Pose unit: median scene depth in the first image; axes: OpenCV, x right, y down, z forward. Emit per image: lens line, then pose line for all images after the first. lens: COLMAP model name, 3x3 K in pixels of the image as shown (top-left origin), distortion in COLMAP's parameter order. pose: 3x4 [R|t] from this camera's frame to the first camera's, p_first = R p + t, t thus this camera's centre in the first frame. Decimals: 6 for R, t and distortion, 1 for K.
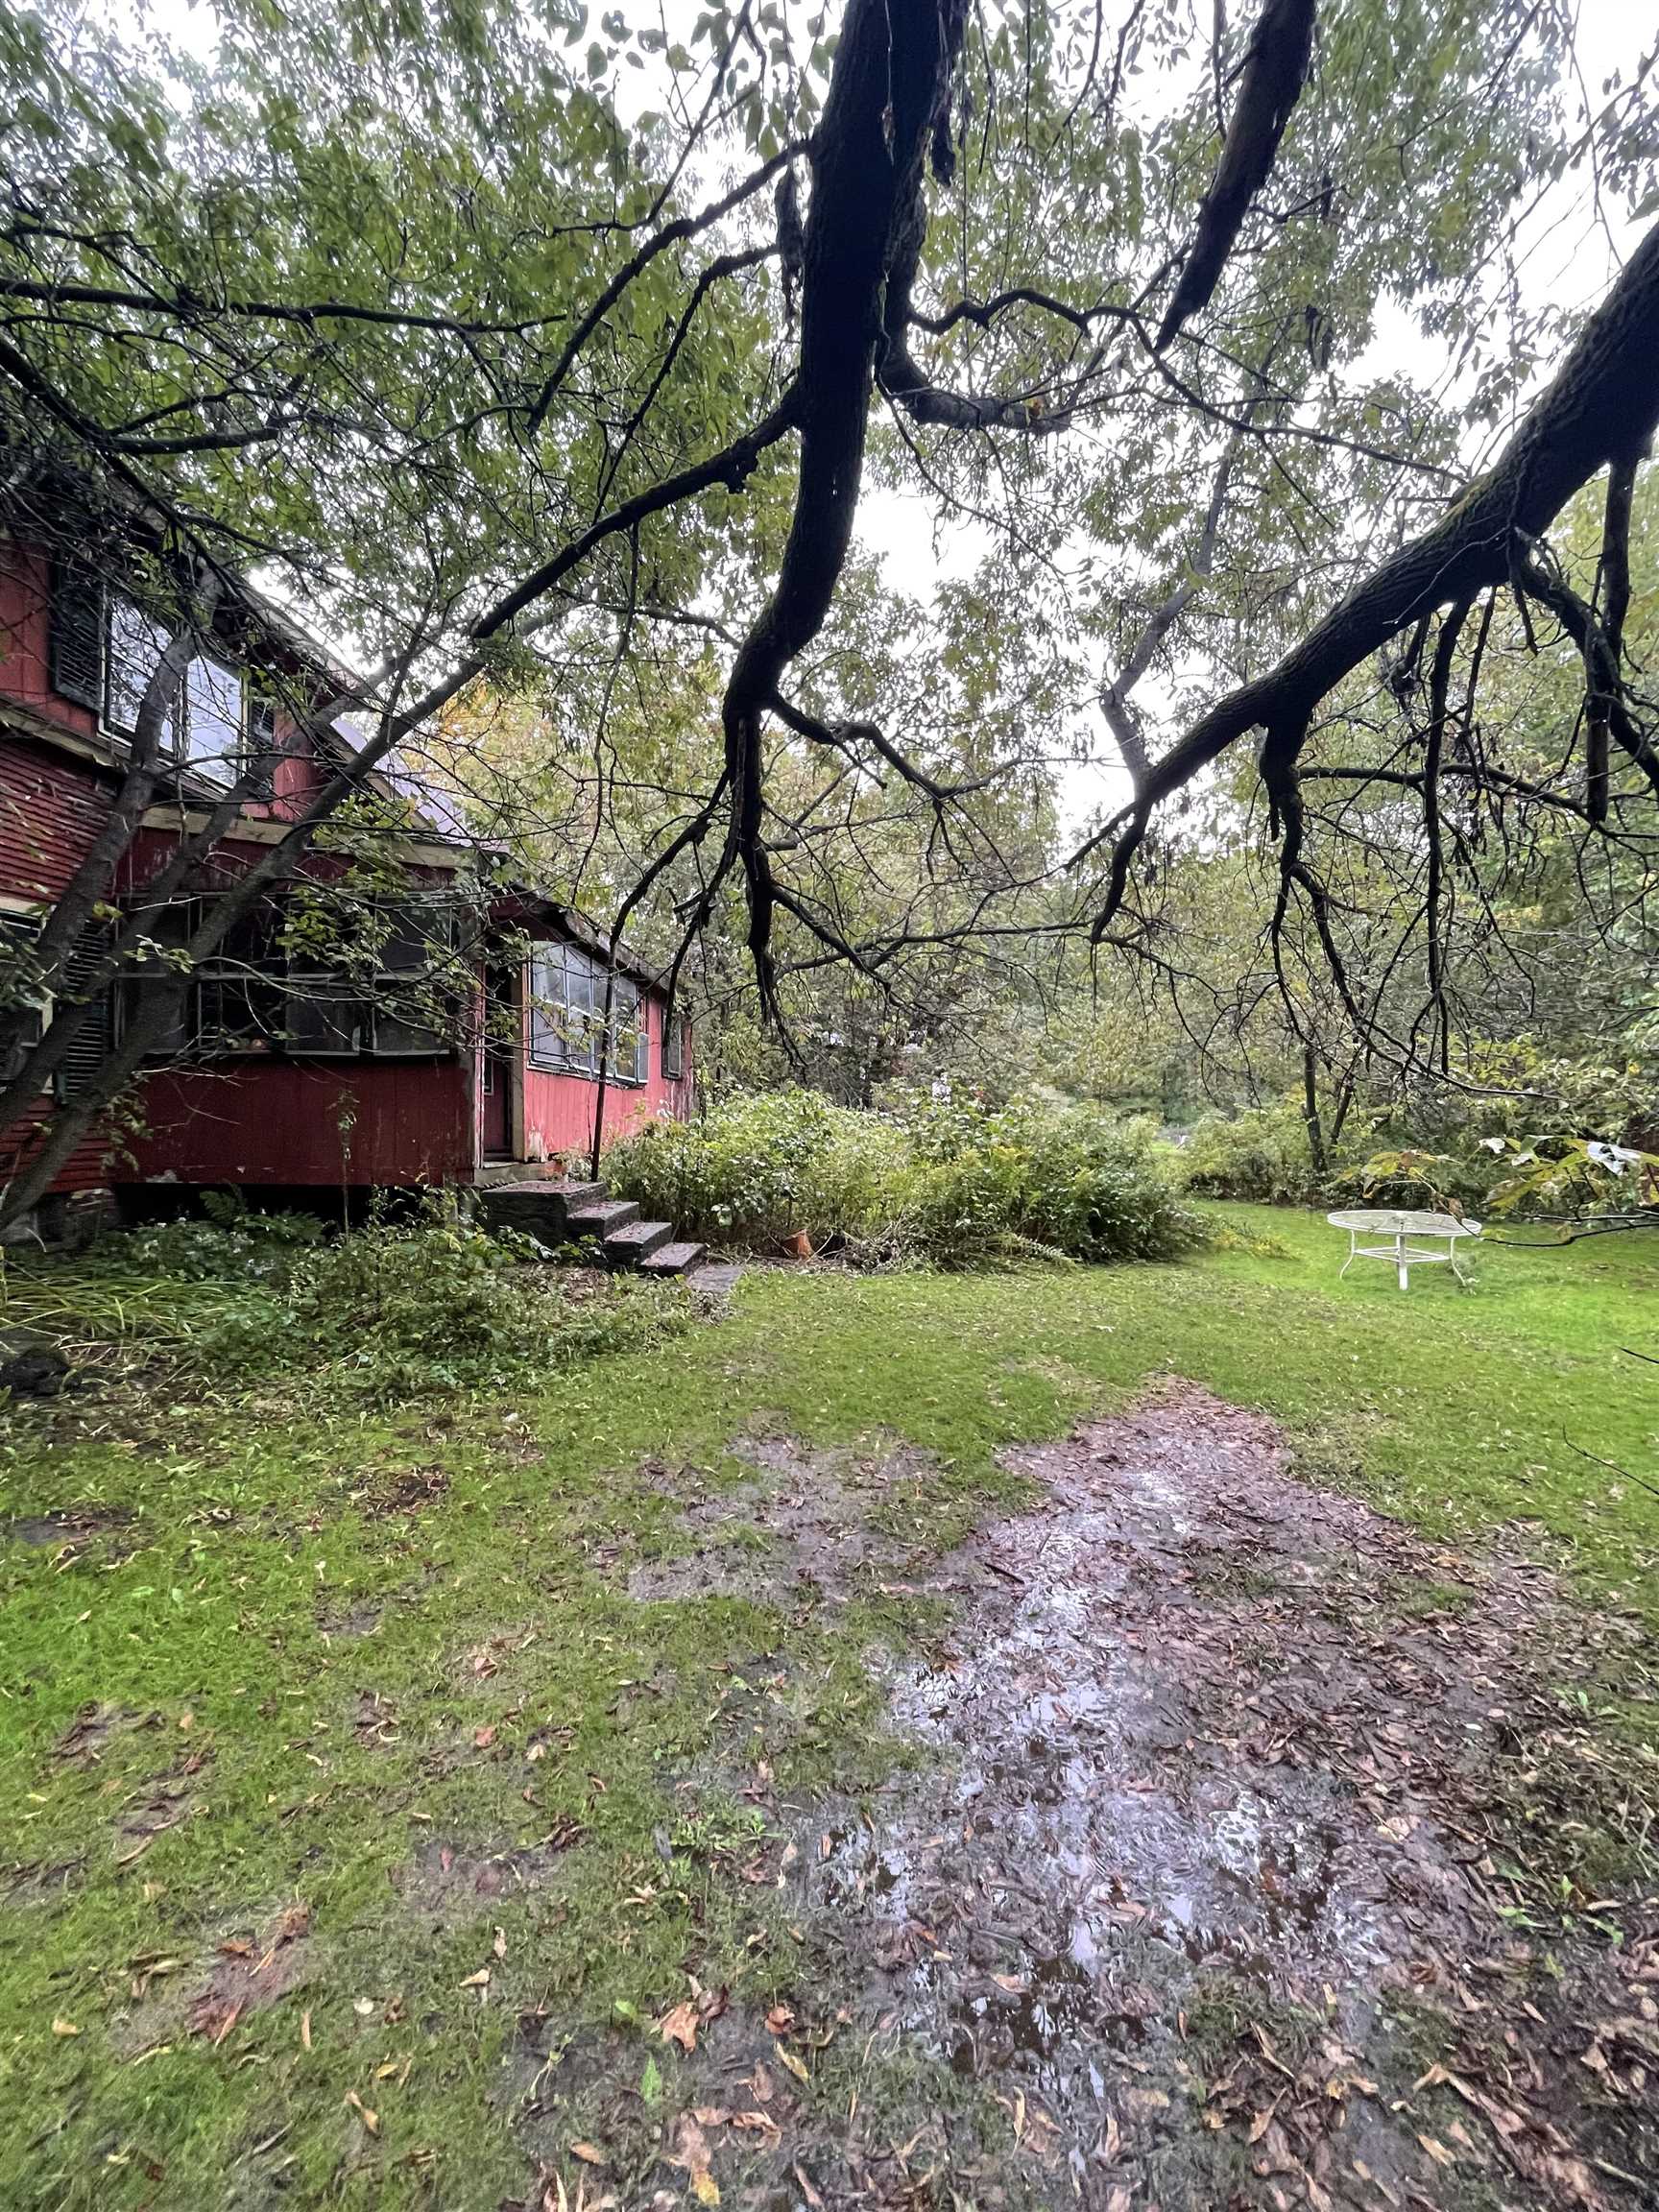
lens RADIAL K [[890.5, 0, 828.5], [0, 890.5, 1098.3], [0, 0, 1]] dist [-0.000793, -0.000516]
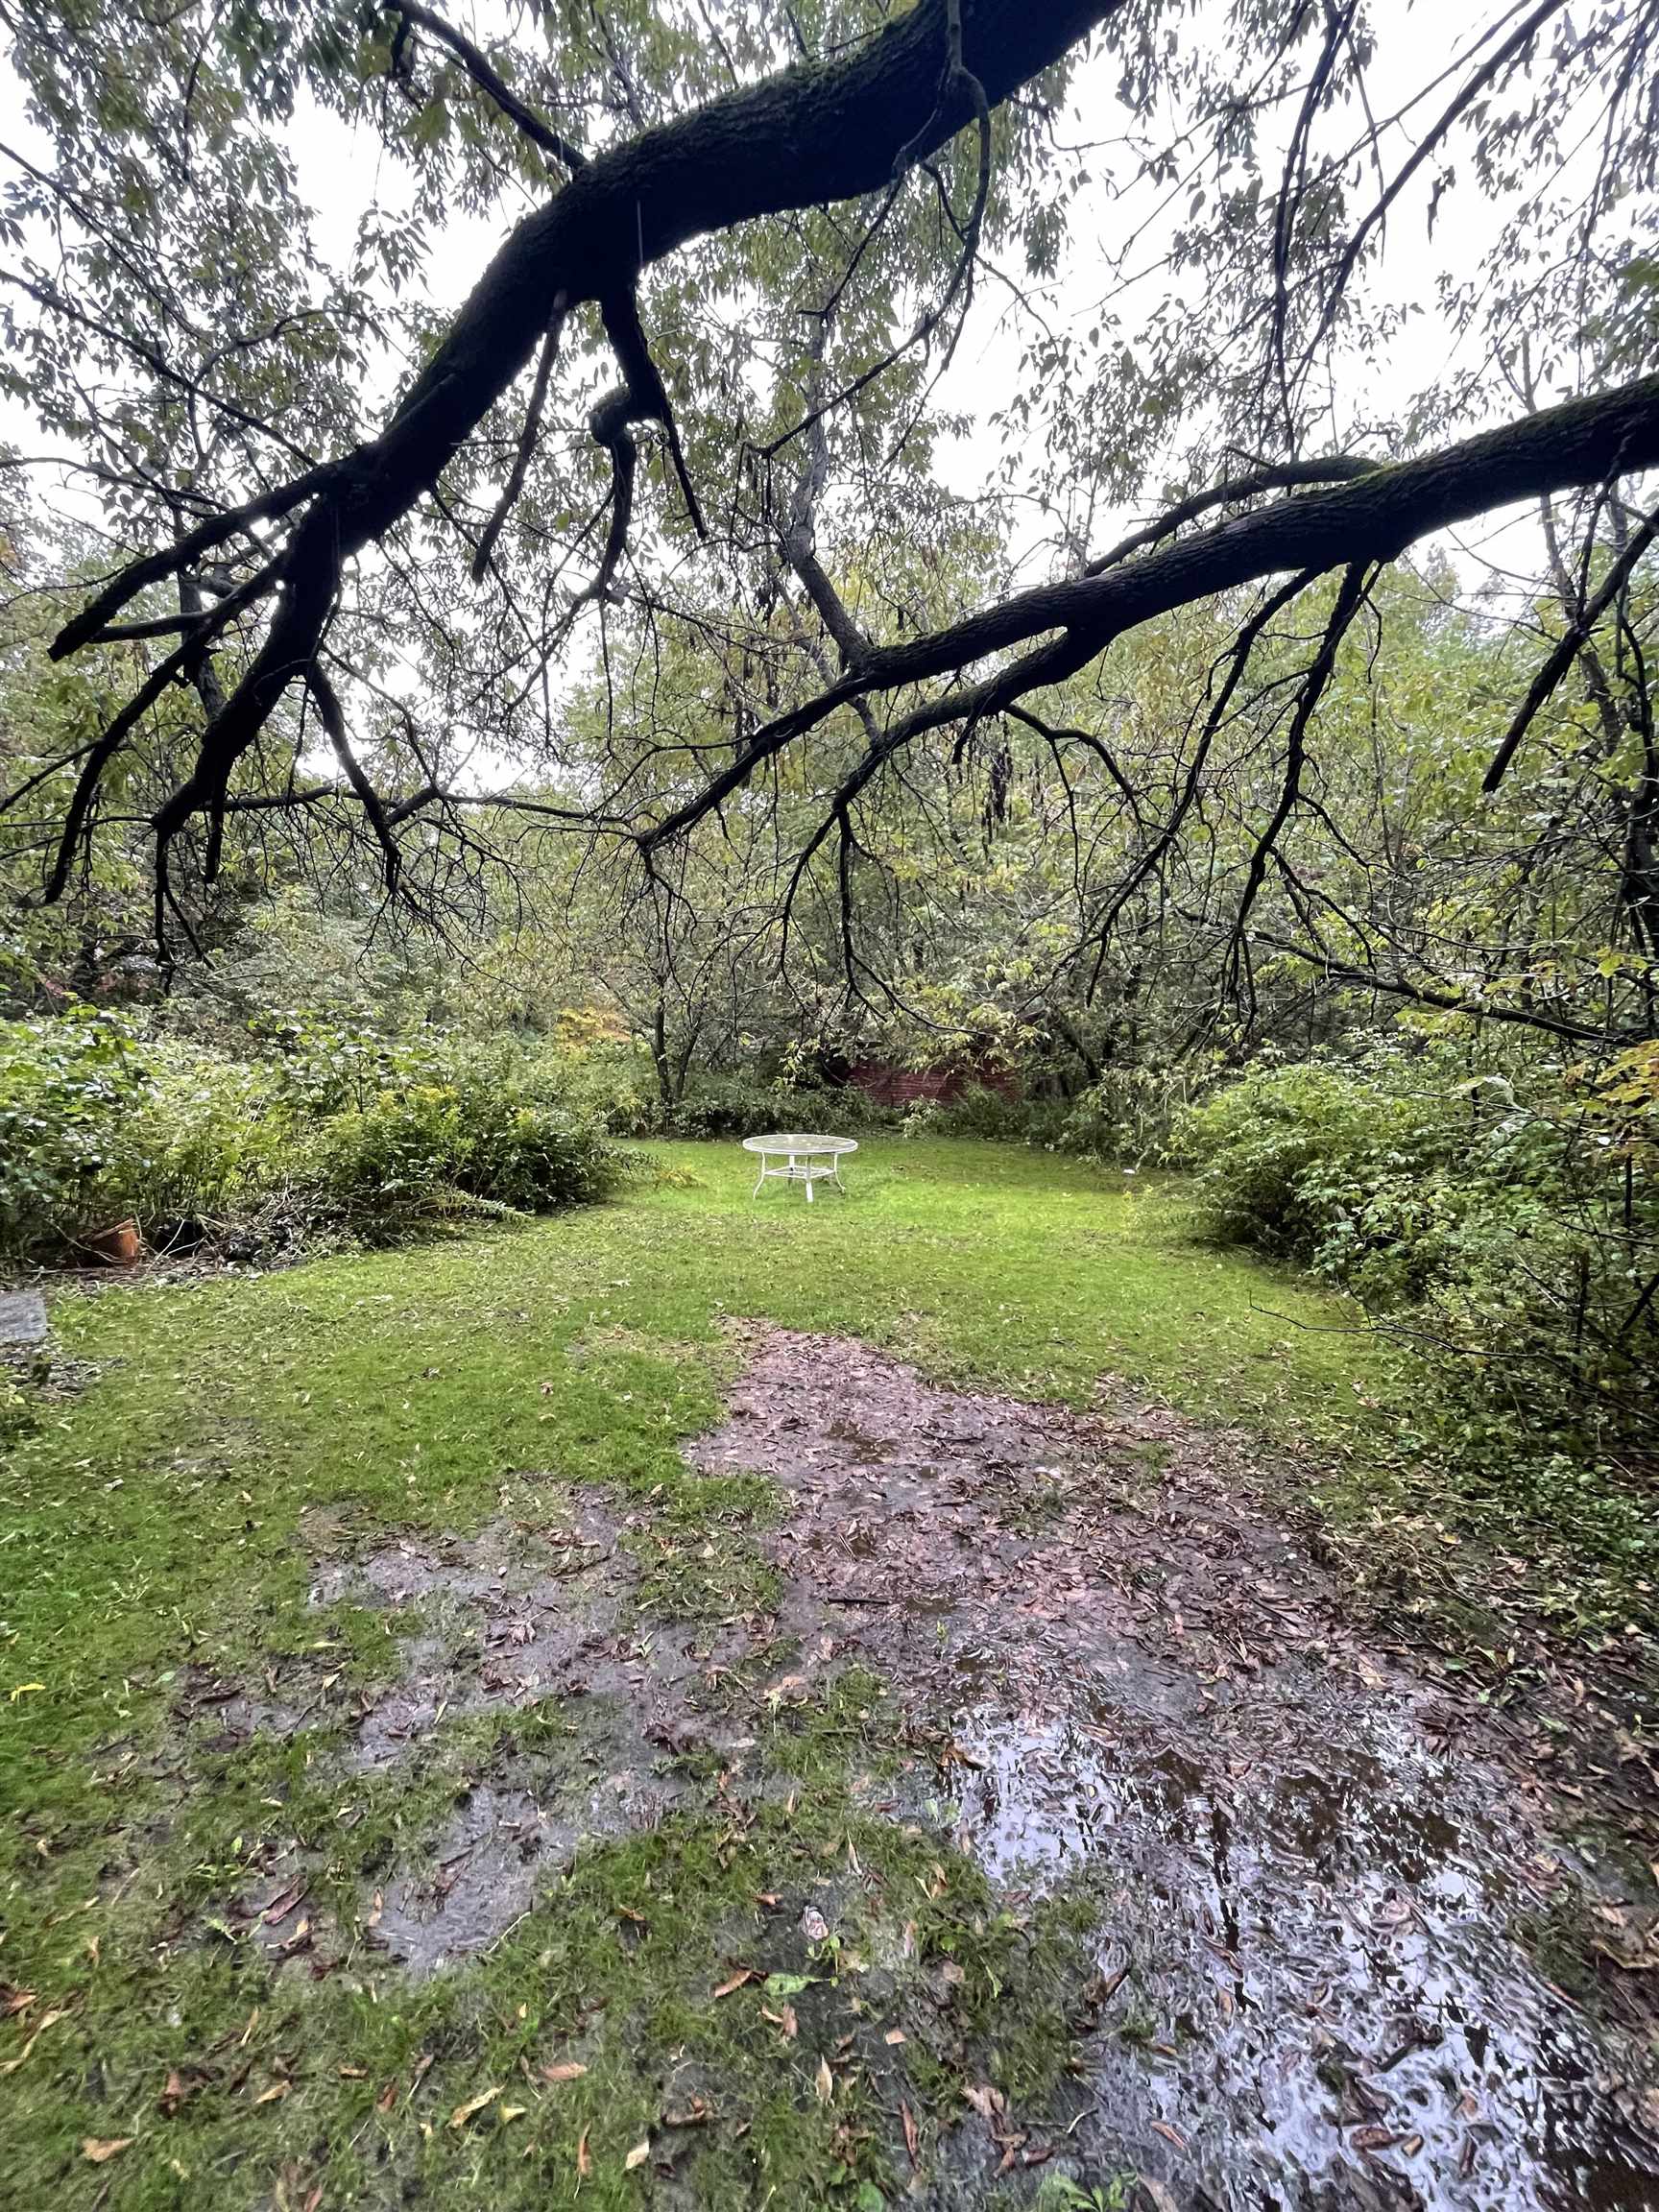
lens RADIAL K [[890.5, 0, 836.9], [0, 890.5, 1101.3], [0, 0, 1]] dist [-0.000793, -0.000516]
pose [[0.693630, -0.035377, 0.719462, -0.255722], [-0.015813, 0.997805, 0.064309, 0.017321], [-0.720158, -0.055984, 0.691548, 0.317713]]
